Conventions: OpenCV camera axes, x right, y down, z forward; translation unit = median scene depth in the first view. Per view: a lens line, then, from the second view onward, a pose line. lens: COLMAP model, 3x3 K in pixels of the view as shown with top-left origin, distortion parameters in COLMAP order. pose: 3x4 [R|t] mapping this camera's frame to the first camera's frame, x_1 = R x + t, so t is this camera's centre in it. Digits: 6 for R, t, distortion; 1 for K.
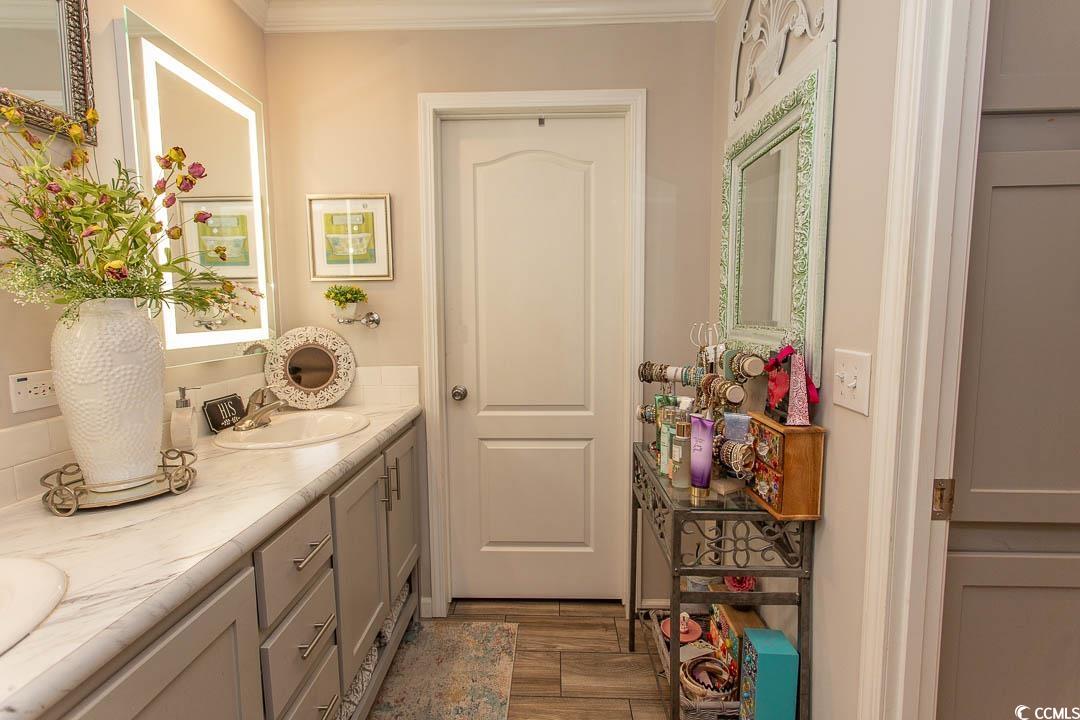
lens RADIAL K [[513.1, 0, 539.2], [0, 513.1, 359.1], [0, 0, 1]] dist [0.003820, -0.000089]
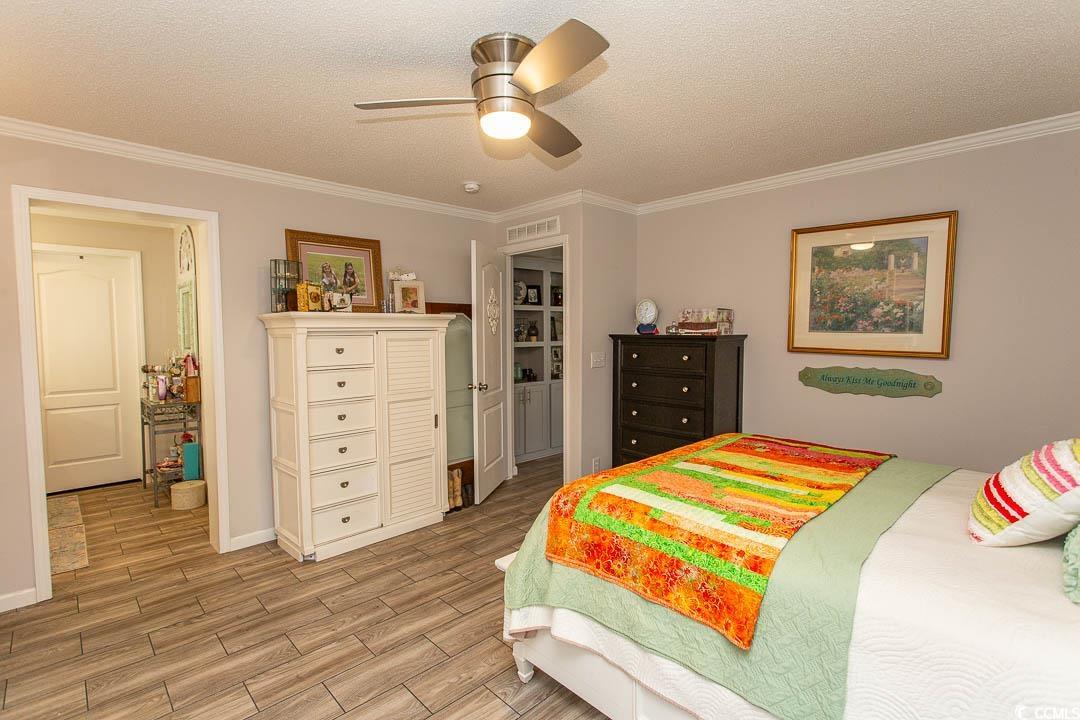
lens RADIAL K [[513.1, 0, 537.1], [0, 513.1, 360.6], [0, 0, 1]] dist [0.003820, -0.000089]
pose [[0.701310, -0.033480, 0.712069, -0.245905], [0.066795, 0.997588, -0.018882, 0.165217], [-0.709720, 0.060804, 0.701855, -2.201480]]
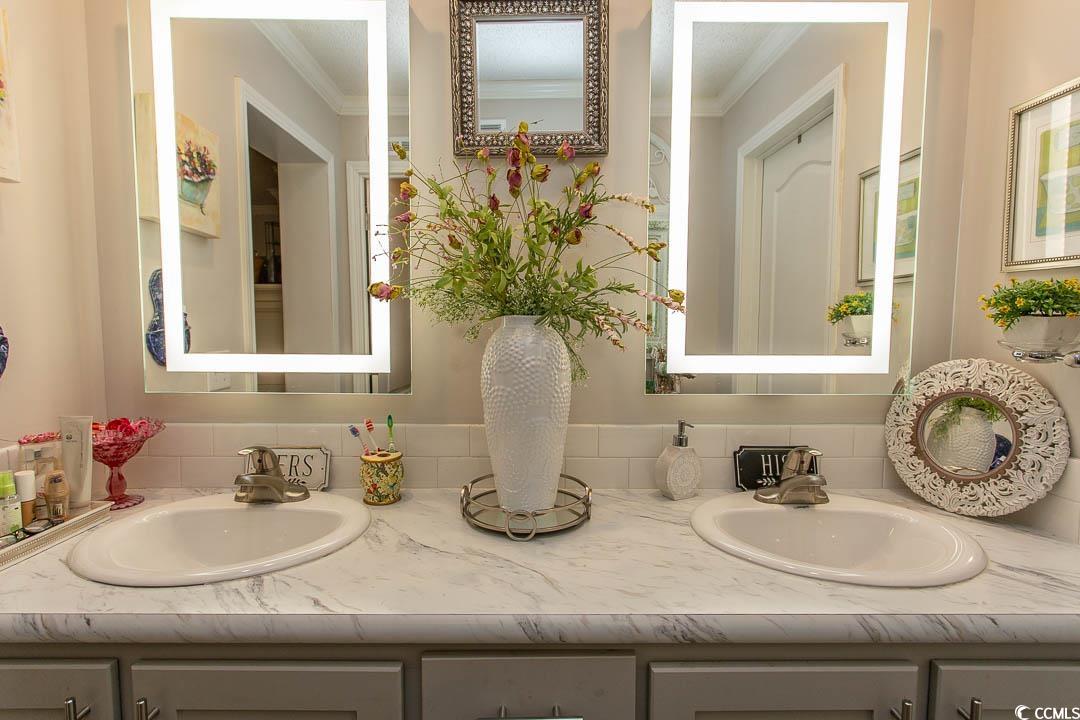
lens RADIAL K [[550.9, 0, 539.5], [0, 550.9, 355.6], [0, 0, 1]] dist [-0.000790, 0.002917]
pose [[0.036063, 0.087024, -0.995553, 0.135477], [-0.100511, 0.991466, 0.083025, -0.086810], [0.994282, 0.097070, 0.044502, 0.651161]]
